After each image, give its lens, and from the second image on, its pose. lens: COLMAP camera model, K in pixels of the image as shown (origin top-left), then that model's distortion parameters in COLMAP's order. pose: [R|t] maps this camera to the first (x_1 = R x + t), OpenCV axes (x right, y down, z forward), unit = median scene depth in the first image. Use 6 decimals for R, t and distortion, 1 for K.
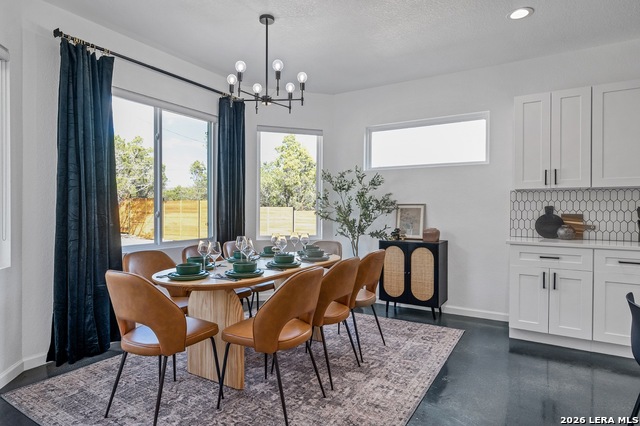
lens RADIAL K [[361.4, 0, 320.5], [0, 361.4, 211.6], [0, 0, 1]] dist [-0.001942, -0.000119]
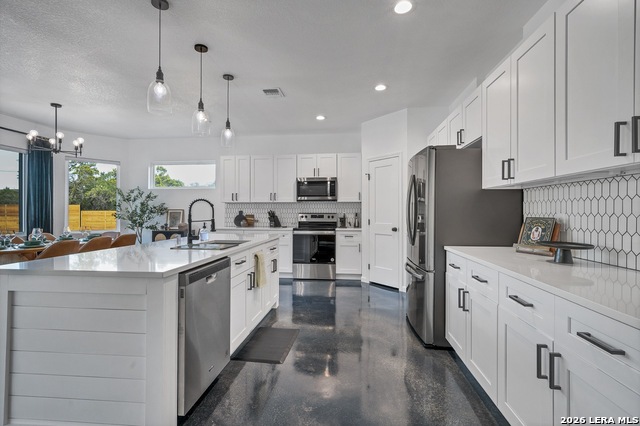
lens RADIAL K [[293.2, 0, 318.5], [0, 293.2, 213.7], [0, 0, 1]] dist [-0.001963, 0.000216]
pose [[0.906349, -0.000044, 0.422530, 0.288306], [0.006369, 0.999888, -0.013556, 0.022666], [-0.422482, 0.014978, 0.906248, -0.592446]]
